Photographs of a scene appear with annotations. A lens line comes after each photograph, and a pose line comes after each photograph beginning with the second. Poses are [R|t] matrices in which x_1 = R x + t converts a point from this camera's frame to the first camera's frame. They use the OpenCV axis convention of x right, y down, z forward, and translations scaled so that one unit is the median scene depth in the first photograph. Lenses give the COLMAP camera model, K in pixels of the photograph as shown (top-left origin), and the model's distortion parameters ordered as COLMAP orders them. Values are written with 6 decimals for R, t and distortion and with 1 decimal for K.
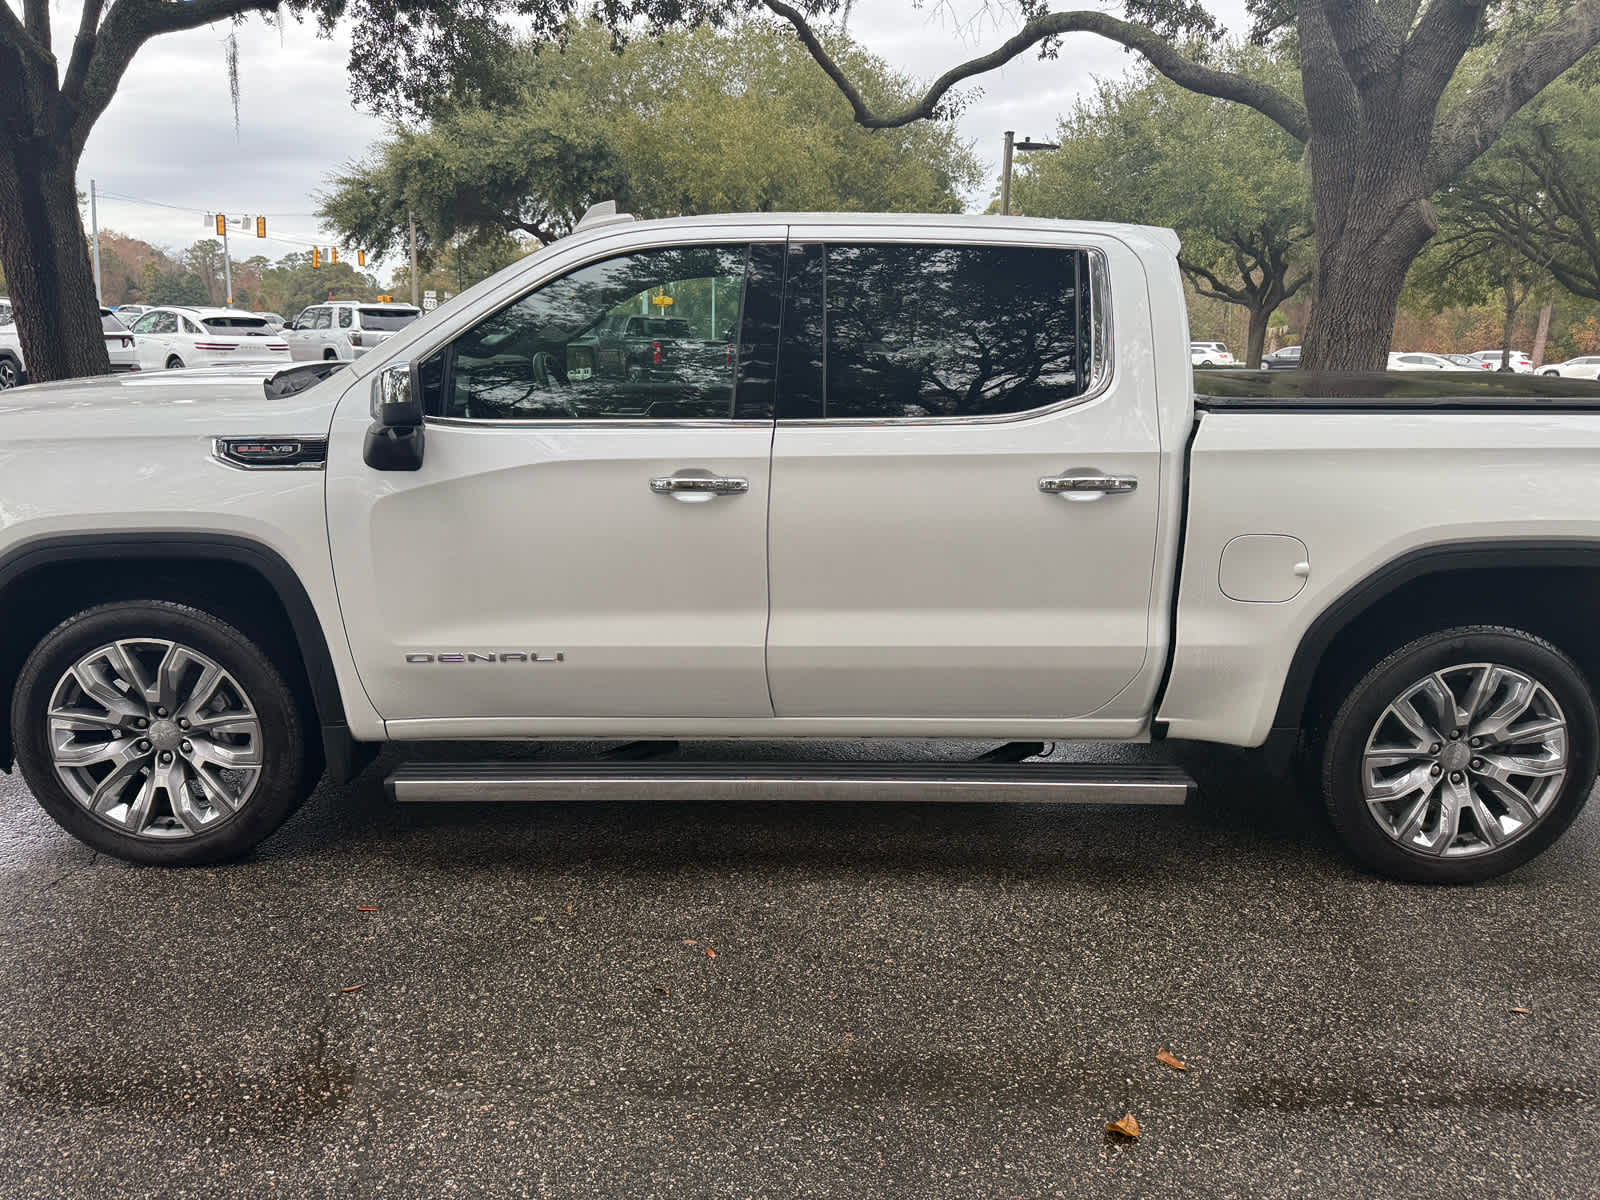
lens RADIAL K [[1131.9, 0, 800.0], [0, 1131.9, 600.0], [0, 0, 1]] dist [0.011169, -0.007531]
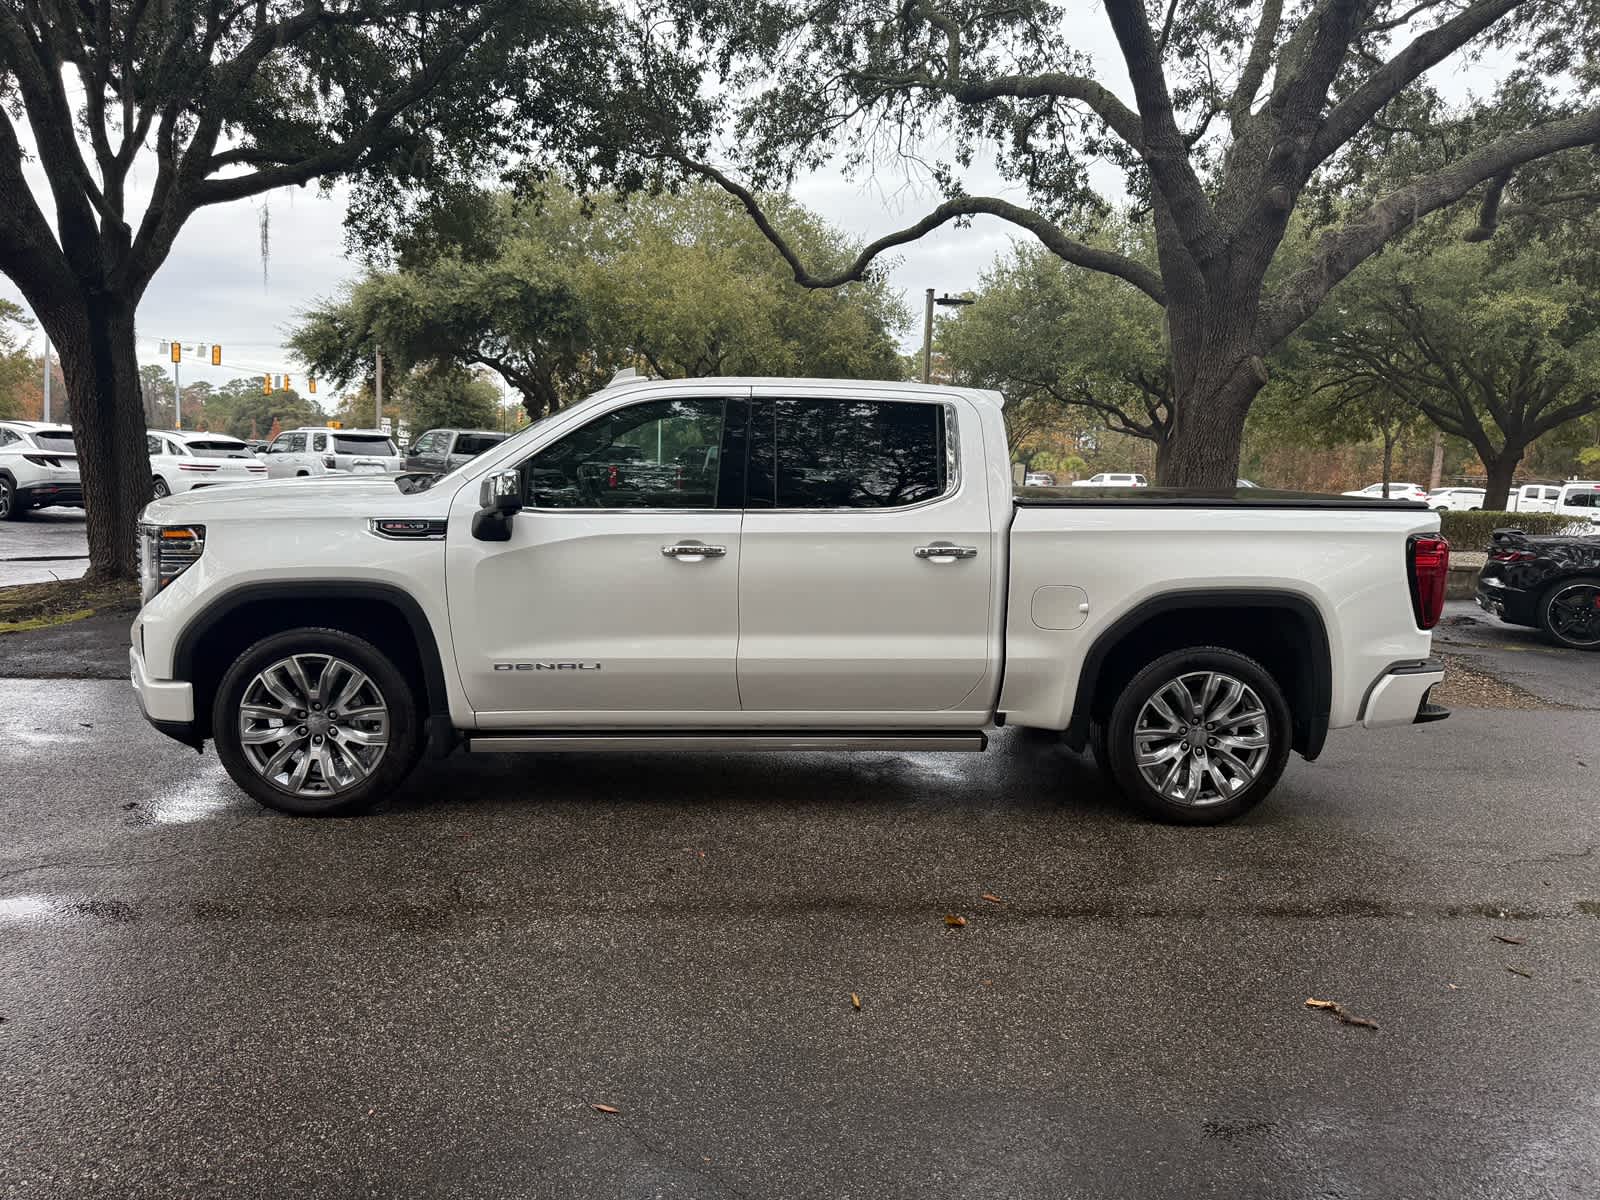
lens RADIAL K [[1113.6, 0, 802.8], [0, 1113.6, 616.8], [0, 0, 1]] dist [0.085885, -0.130908]
pose [[0.998565, 0.001059, 0.053534, -0.019926], [0.004005, 0.995527, -0.094390, 0.116113], [-0.053394, 0.094469, 0.994095, -0.449173]]
